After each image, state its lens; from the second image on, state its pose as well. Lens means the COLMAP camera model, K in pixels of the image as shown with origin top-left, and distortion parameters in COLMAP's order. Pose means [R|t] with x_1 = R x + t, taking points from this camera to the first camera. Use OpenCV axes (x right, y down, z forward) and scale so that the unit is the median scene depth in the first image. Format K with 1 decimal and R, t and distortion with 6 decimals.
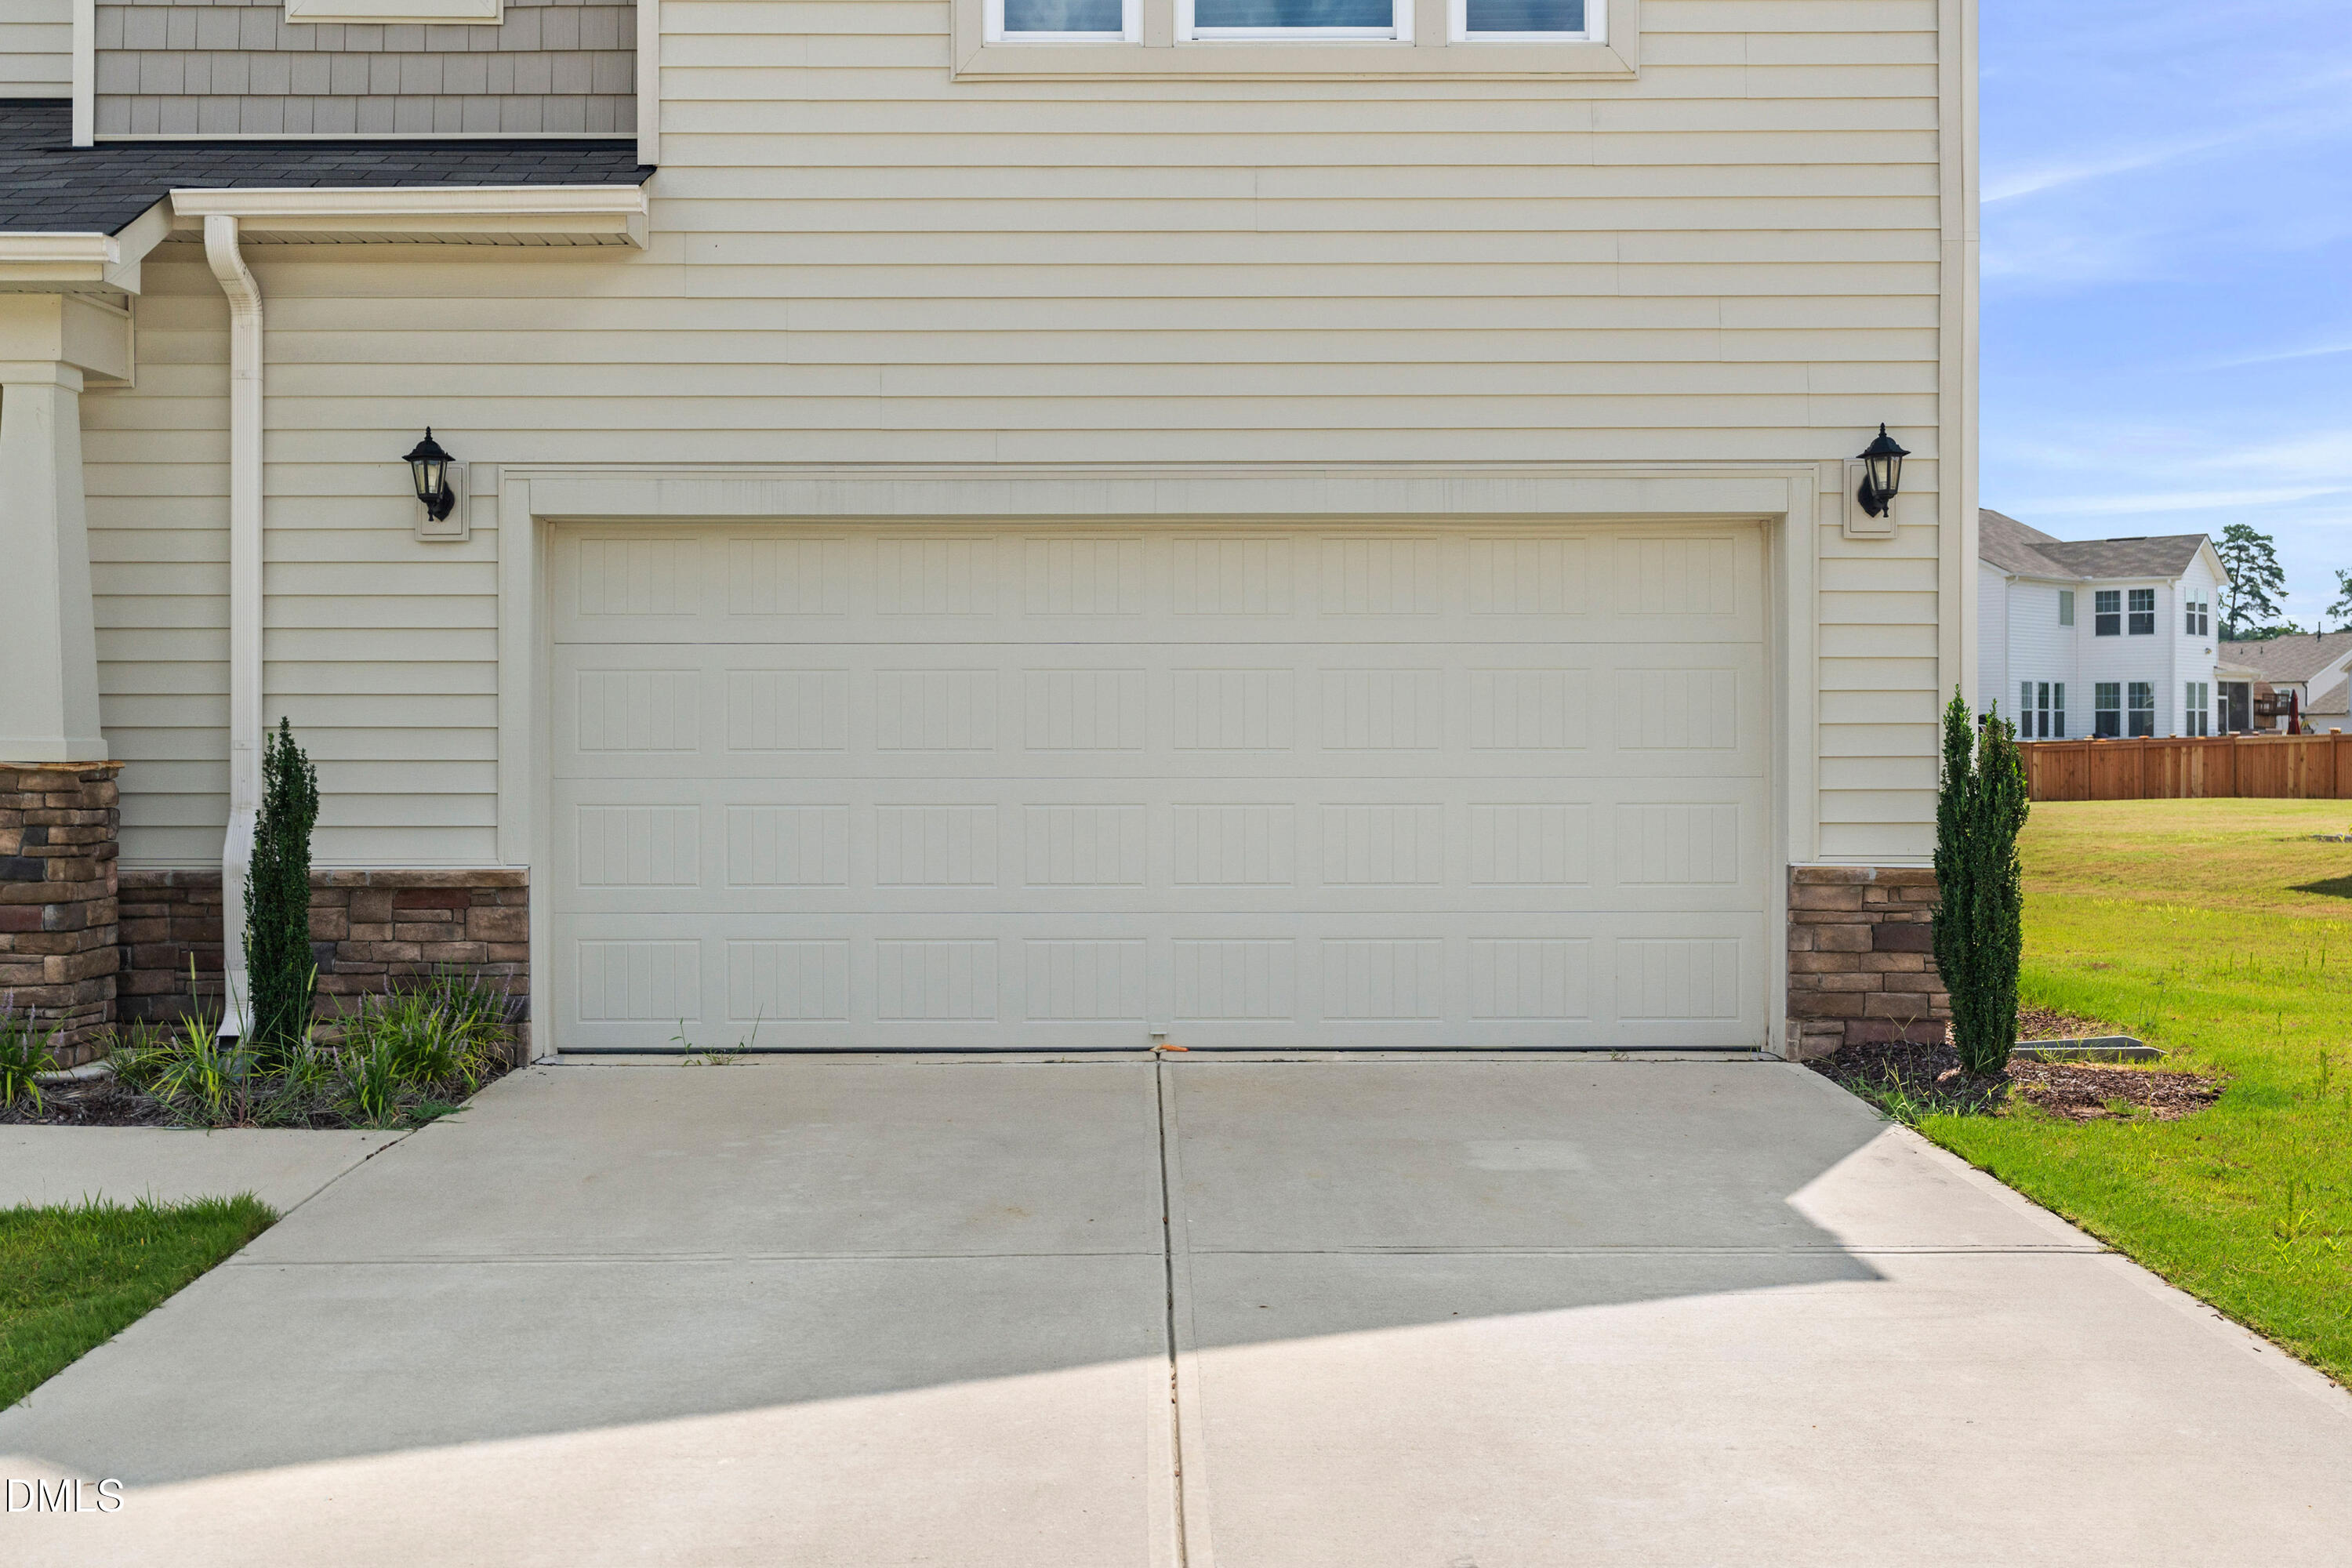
lens RADIAL K [[2464.1, 0, 1252.4], [0, 2464.1, 676.0], [0, 0, 1]] dist [-0.008299, 0.014004]
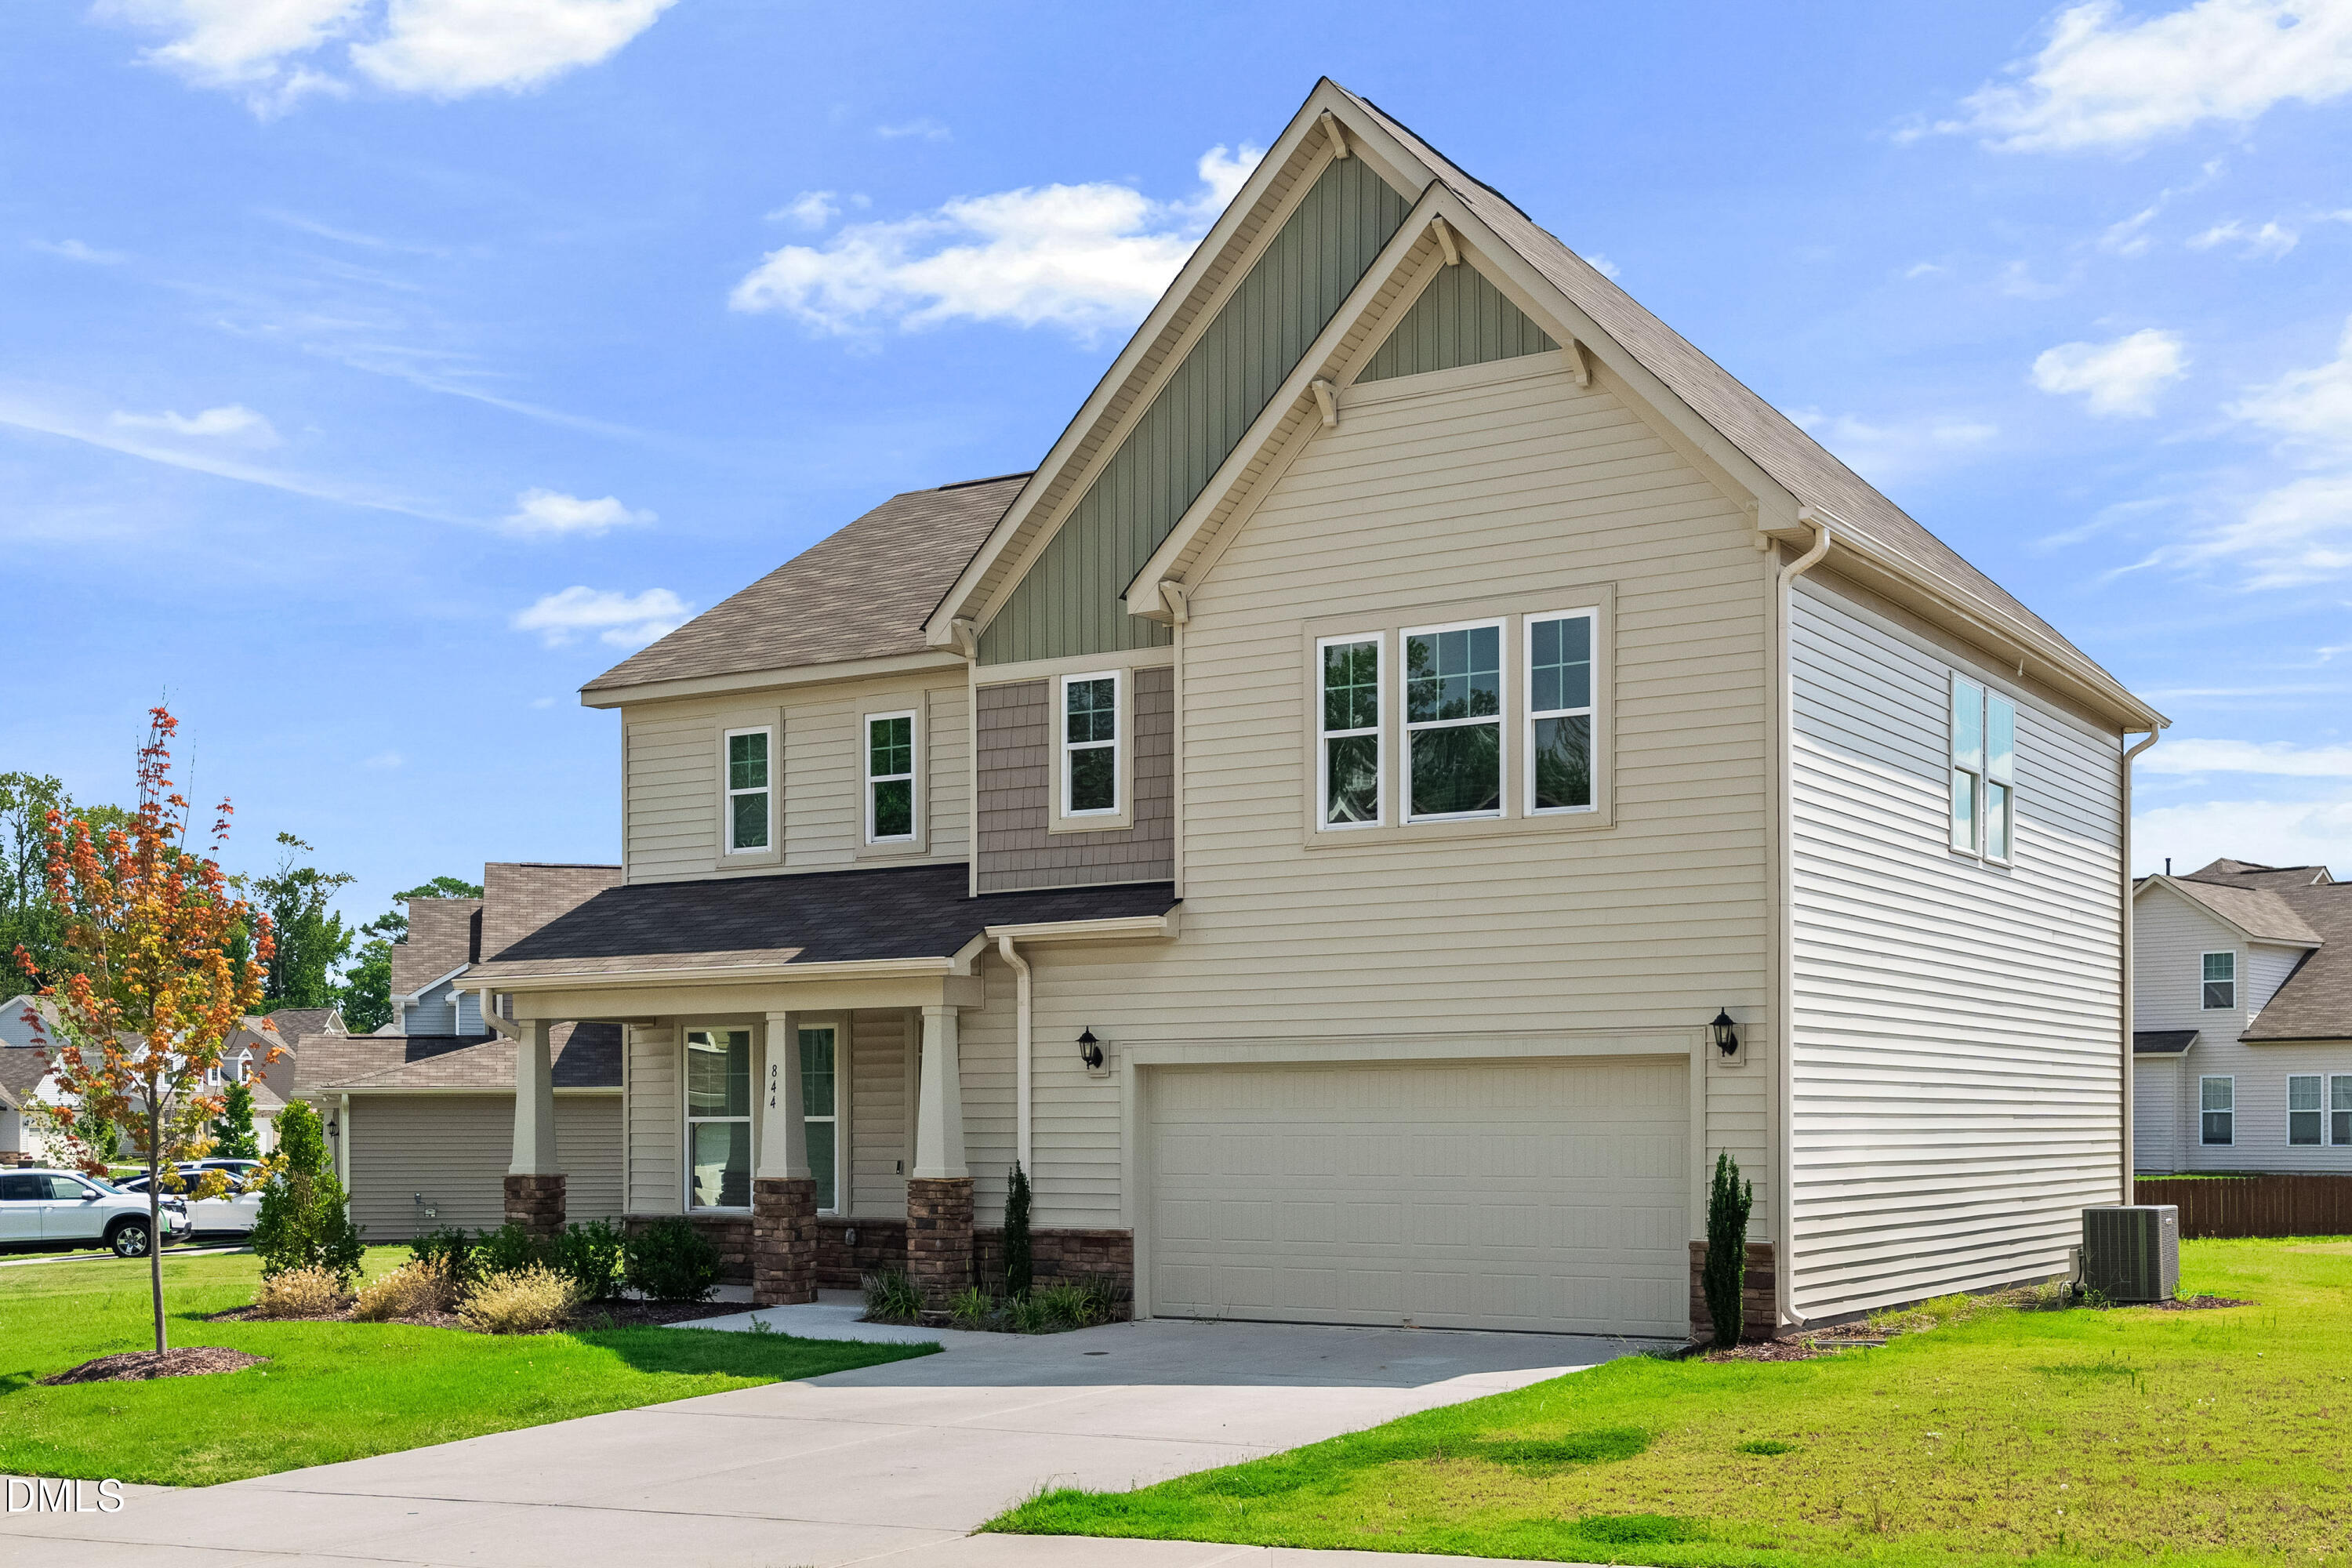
lens RADIAL K [[2743.2, 0, 1181.1], [0, 2743.2, 1085.8], [0, 0, 1]] dist [-0.004981, -0.020171]
pose [[0.849666, -0.009529, -0.527236, 1.010781], [0.013934, 0.999893, 0.004383, -0.057078], [0.527138, -0.011071, 0.849708, -1.016103]]
